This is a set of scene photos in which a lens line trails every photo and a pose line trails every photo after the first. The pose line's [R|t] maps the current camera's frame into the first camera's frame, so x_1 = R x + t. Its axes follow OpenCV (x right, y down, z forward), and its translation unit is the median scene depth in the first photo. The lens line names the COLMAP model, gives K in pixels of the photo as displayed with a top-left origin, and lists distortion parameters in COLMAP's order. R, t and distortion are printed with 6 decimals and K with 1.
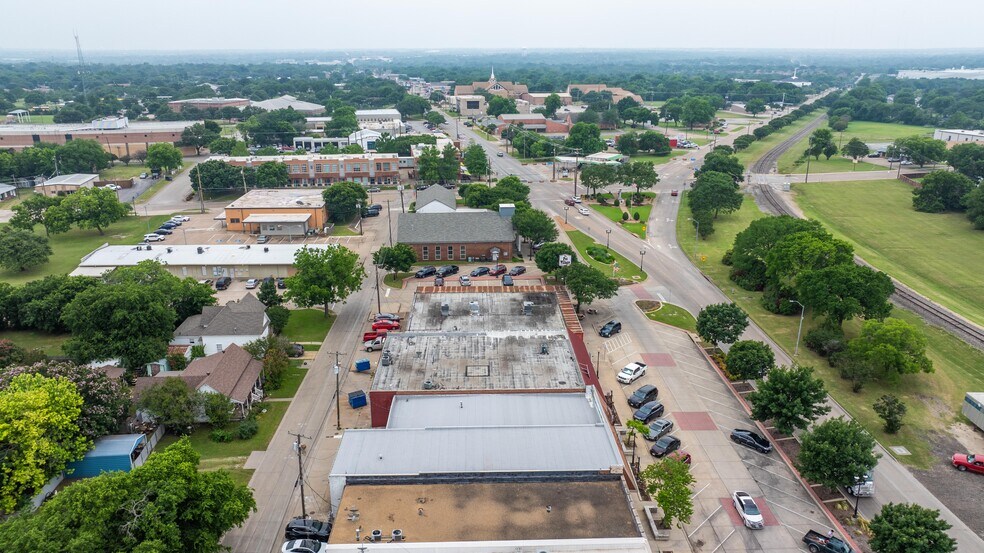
lens RADIAL K [[693.9, 0, 495.8], [0, 693.9, 272.3], [0, 0, 1]] dist [-0.015554, -0.001993]
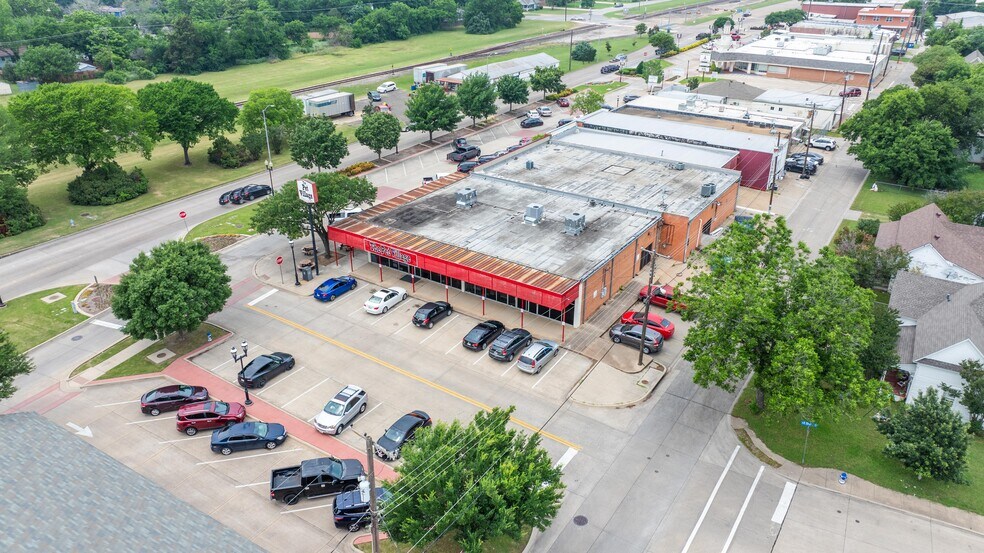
lens RADIAL K [[693.9, 0, 495.8], [0, 693.9, 272.3], [0, 0, 1]] dist [-0.015554, -0.001993]
pose [[-0.812382, -0.257666, 0.523110, -0.278927], [0.175960, 0.746943, 0.641182, -0.256709], [-0.555944, 0.612931, -0.561464, 1.136765]]
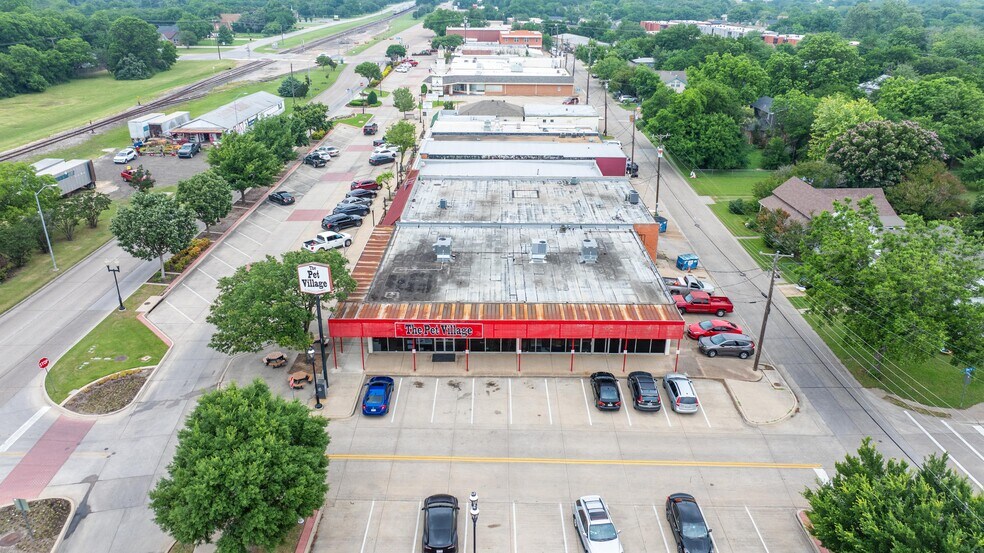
lens RADIAL K [[693.9, 0, 495.8], [0, 693.9, 272.3], [0, 0, 1]] dist [-0.015554, -0.001993]
pose [[-0.999327, -0.022765, 0.028769, -0.010626], [0.001659, 0.755356, 0.655313, -0.246994], [-0.036649, 0.654919, -0.754810, 1.165635]]
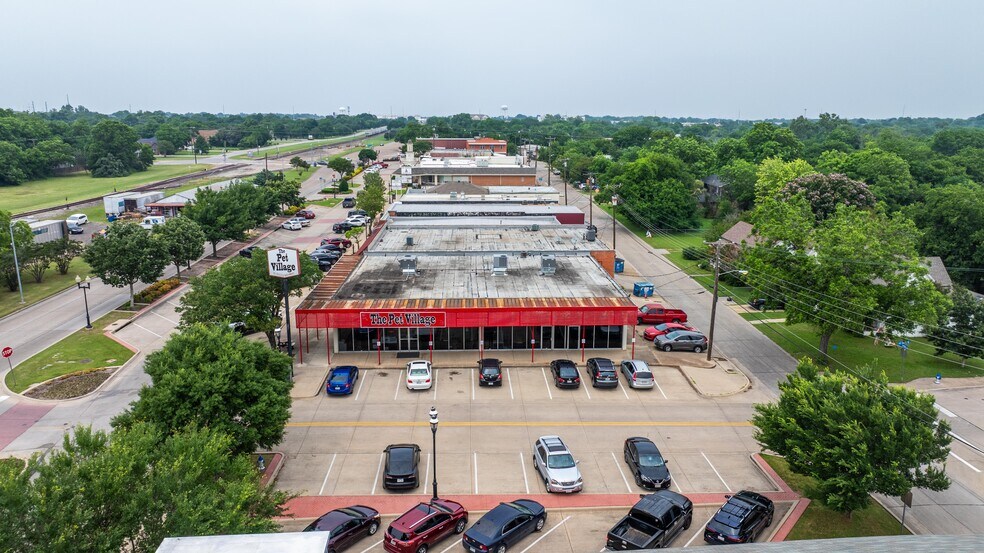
lens RADIAL K [[693.9, 0, 495.8], [0, 693.9, 272.3], [0, 0, 1]] dist [-0.015554, -0.001993]
pose [[-0.999937, -0.004416, -0.010297, -0.017608], [-0.009062, 0.859275, 0.511434, -0.199014], [0.006590, 0.511495, -0.859261, 1.224707]]
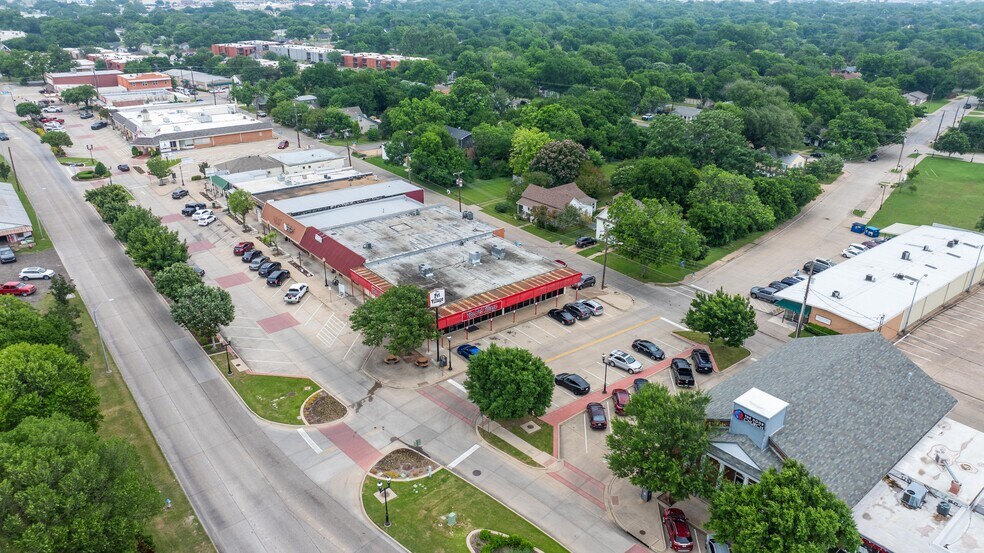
lens RADIAL K [[693.9, 0, 495.8], [0, 693.9, 272.3], [0, 0, 1]] dist [-0.015554, -0.001993]
pose [[-0.806421, 0.219825, -0.548965, 0.378246], [-0.194778, 0.777791, 0.597581, -0.406844], [0.558343, 0.588828, -0.584409, 1.278857]]
